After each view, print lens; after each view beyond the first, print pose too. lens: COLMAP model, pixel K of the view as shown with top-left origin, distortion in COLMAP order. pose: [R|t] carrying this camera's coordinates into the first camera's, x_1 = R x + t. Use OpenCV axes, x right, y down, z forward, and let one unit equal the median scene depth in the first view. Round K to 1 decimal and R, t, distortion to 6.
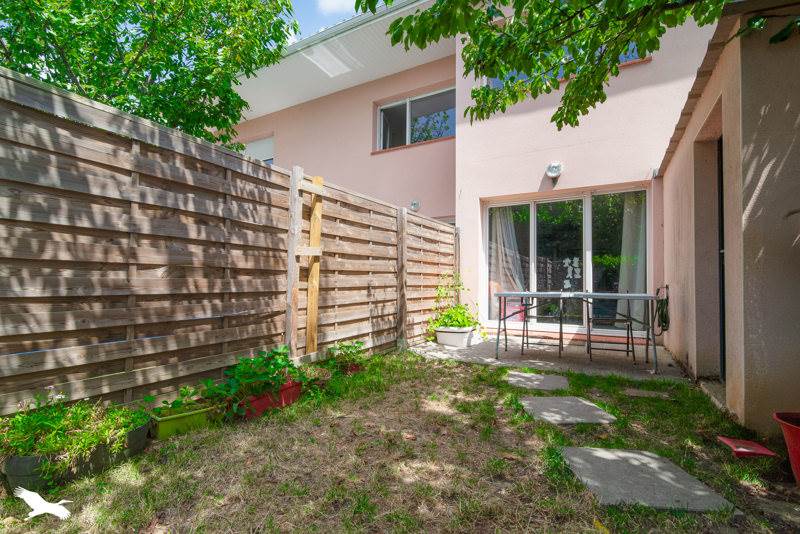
lens RADIAL K [[364.8, 0, 398.4], [0, 364.8, 276.8], [0, 0, 1]] dist [0.001043, 0.000263]
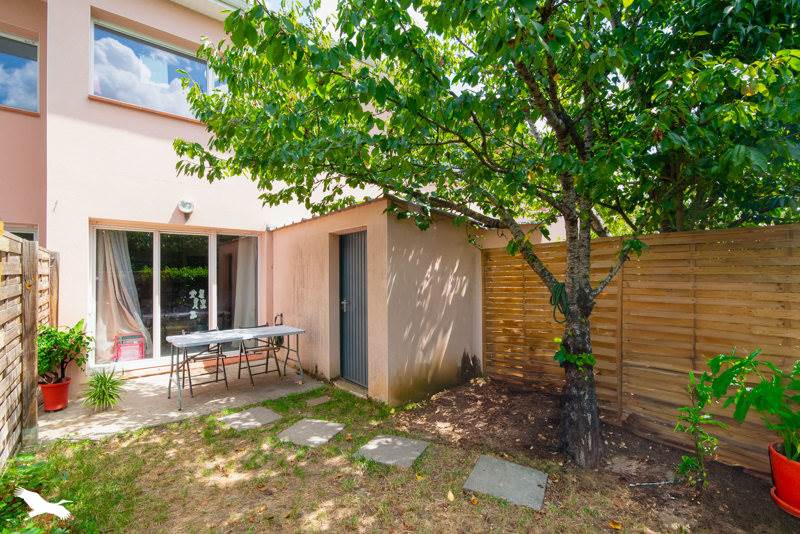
lens RADIAL K [[364.8, 0, 398.4], [0, 364.8, 276.8], [0, 0, 1]] dist [0.001043, 0.000263]
pose [[0.363612, -0.006499, 0.931528, -0.319783], [-0.007086, 0.999927, 0.009743, -0.110537], [-0.931523, -0.010144, 0.363540, 0.074199]]
